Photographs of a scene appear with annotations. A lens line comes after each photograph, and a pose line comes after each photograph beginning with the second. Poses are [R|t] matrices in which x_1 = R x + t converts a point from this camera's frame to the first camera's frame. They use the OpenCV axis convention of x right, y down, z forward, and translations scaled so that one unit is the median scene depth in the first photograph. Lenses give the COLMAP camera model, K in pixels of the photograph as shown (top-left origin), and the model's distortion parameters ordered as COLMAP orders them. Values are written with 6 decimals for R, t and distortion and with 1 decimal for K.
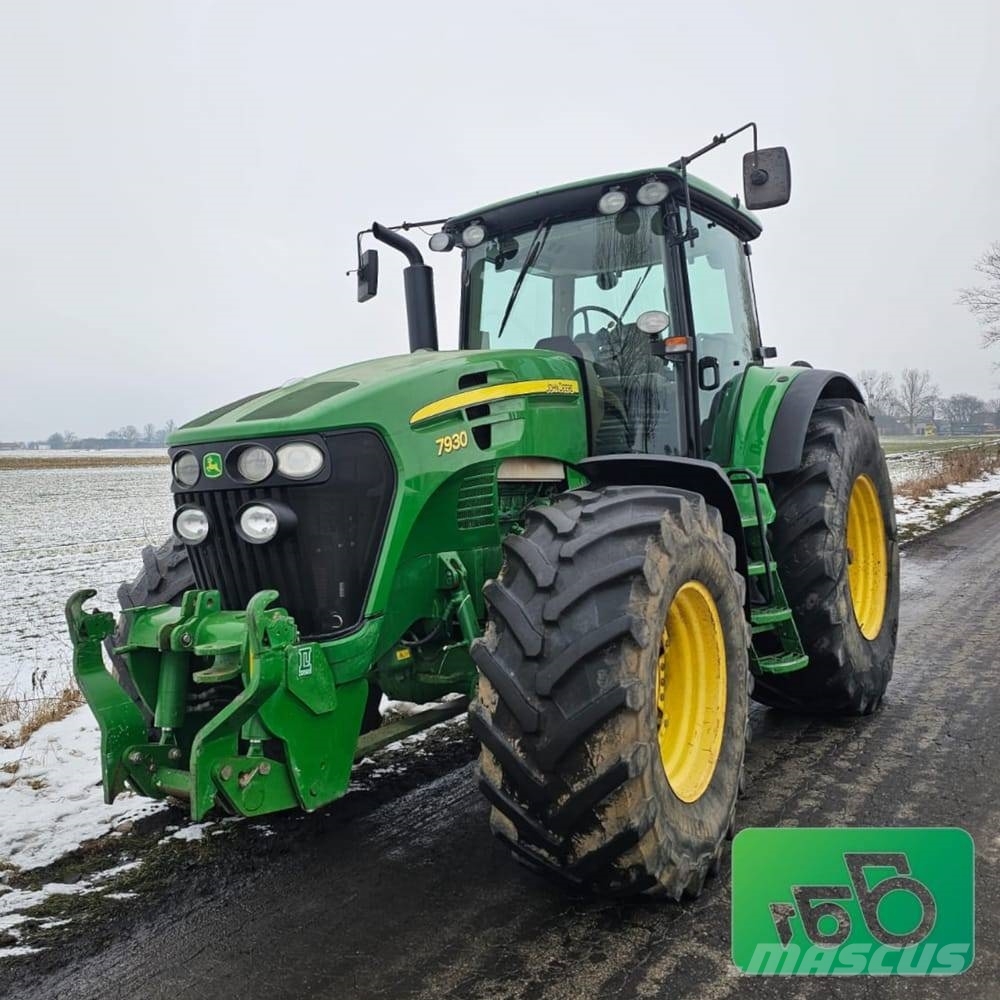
lens RADIAL K [[934.9, 0, 454.5], [0, 934.9, 458.8], [0, 0, 1]] dist [0.077044, -0.125508]
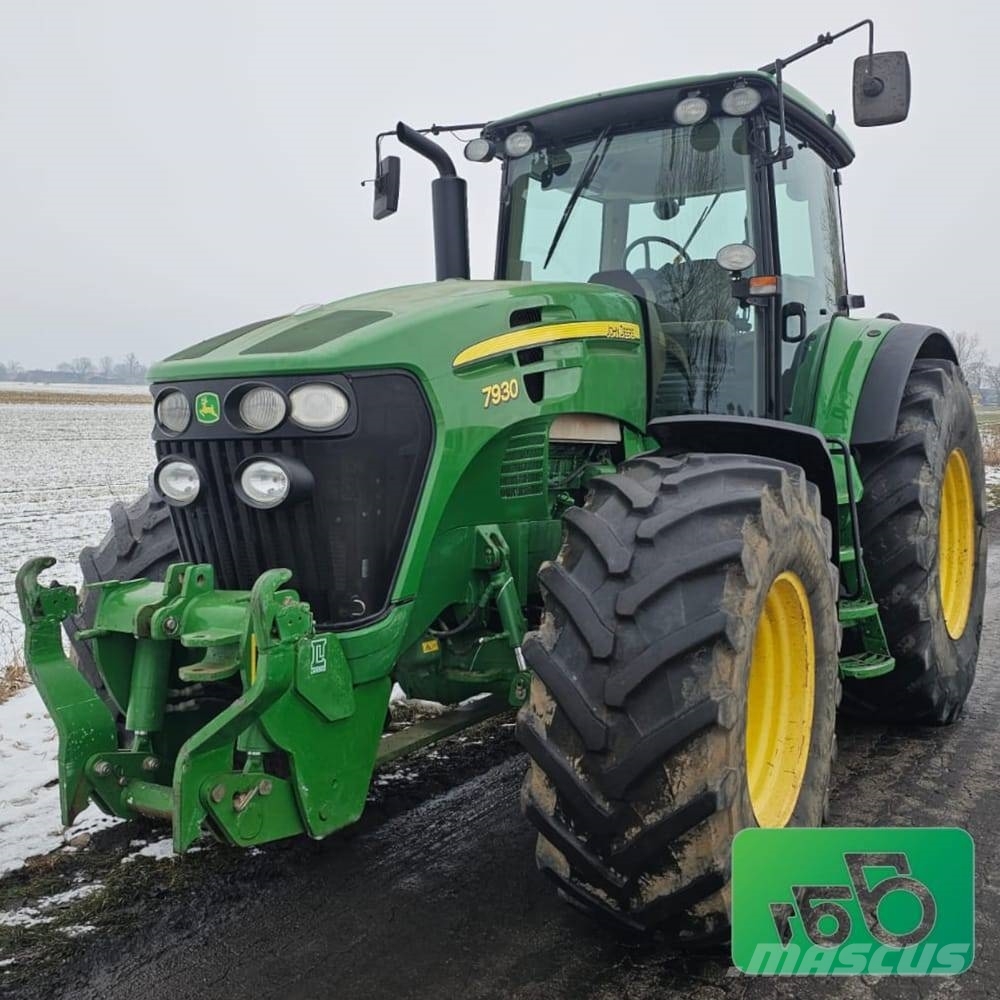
lens RADIAL K [[1049.4, 0, 500.6], [0, 1049.4, 456.9], [0, 0, 1]] dist [0.078031, -0.117321]
pose [[0.998238, 0.037422, 0.046040, -0.042010], [-0.039346, 0.998359, 0.041610, 0.001045], [-0.044407, -0.043348, 0.998073, 0.079997]]
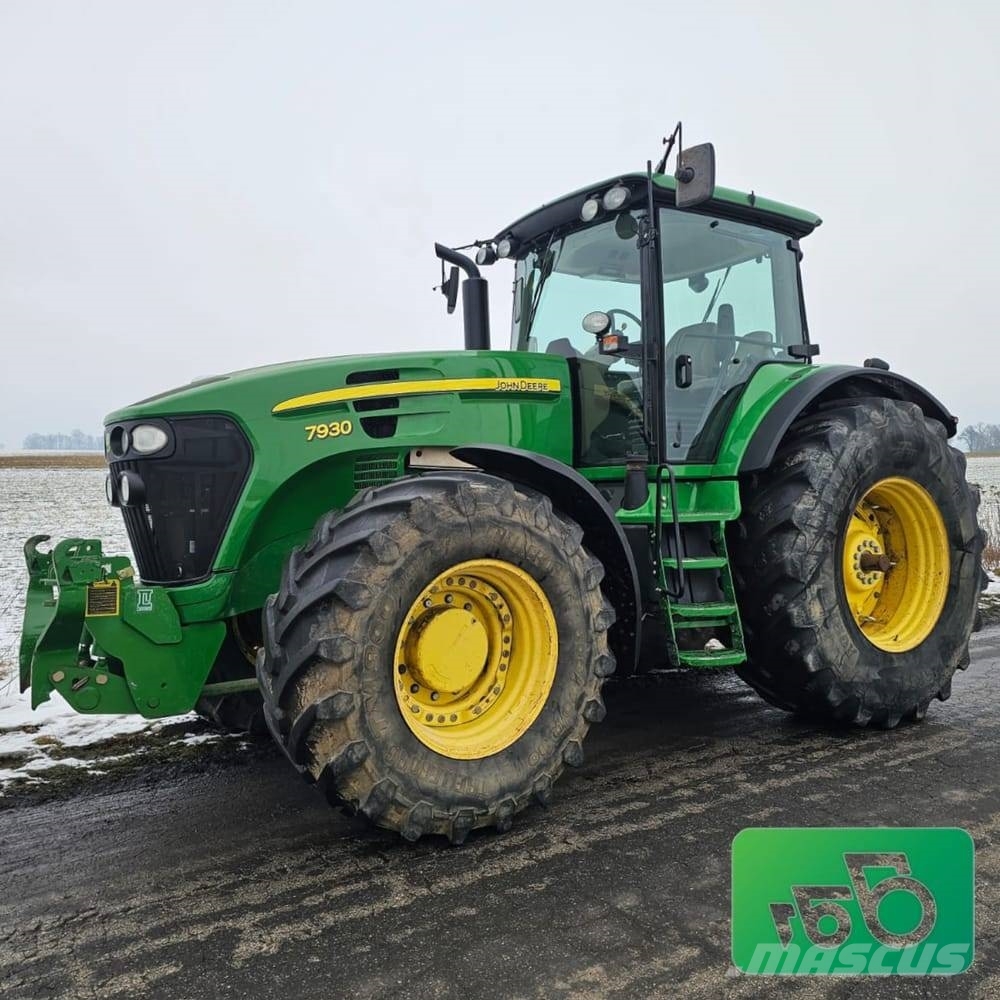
lens RADIAL K [[870.1, 0, 522.7], [0, 870.1, 480.2], [0, 0, 1]] dist [0.006571, -0.016631]
pose [[0.936806, 0.031700, -0.348411, 0.586954], [-0.026212, 0.999447, 0.020455, 0.016013], [0.348867, -0.010029, 0.937119, 0.075241]]
